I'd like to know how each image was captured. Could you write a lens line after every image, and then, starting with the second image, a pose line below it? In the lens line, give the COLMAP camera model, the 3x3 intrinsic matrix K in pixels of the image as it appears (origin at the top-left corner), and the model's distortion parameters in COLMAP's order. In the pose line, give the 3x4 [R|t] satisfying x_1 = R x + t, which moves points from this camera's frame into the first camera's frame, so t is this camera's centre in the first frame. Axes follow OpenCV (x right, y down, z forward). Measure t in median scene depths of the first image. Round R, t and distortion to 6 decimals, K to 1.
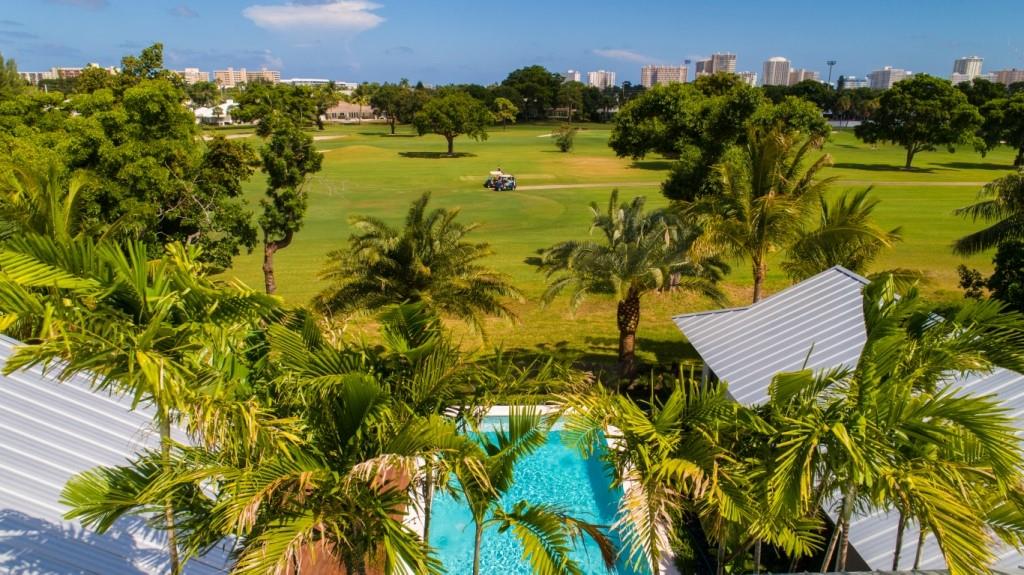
lens RADIAL K [[682.4, 0, 515.1], [0, 682.4, 282.2], [0, 0, 1]] dist [-0.015884, 0.000340]
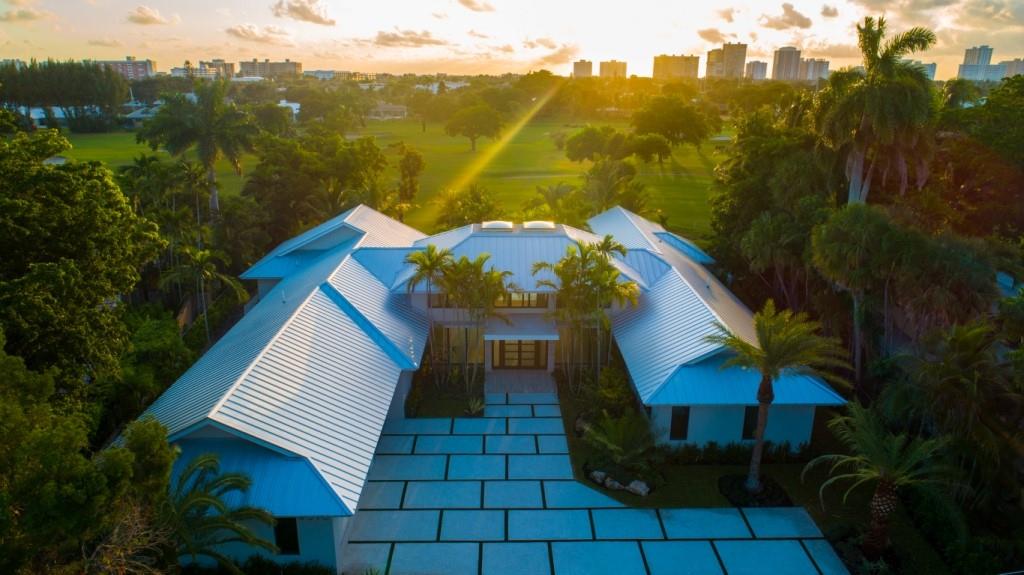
lens RADIAL K [[682.4, 0, 513.6], [0, 682.4, 289.6], [0, 0, 1]] dist [-0.015884, 0.000340]
pose [[0.999743, 0.007487, -0.021382, 0.008278], [-0.006868, 0.999560, 0.028872, 0.025573], [0.021589, -0.028718, 0.999354, -0.196547]]
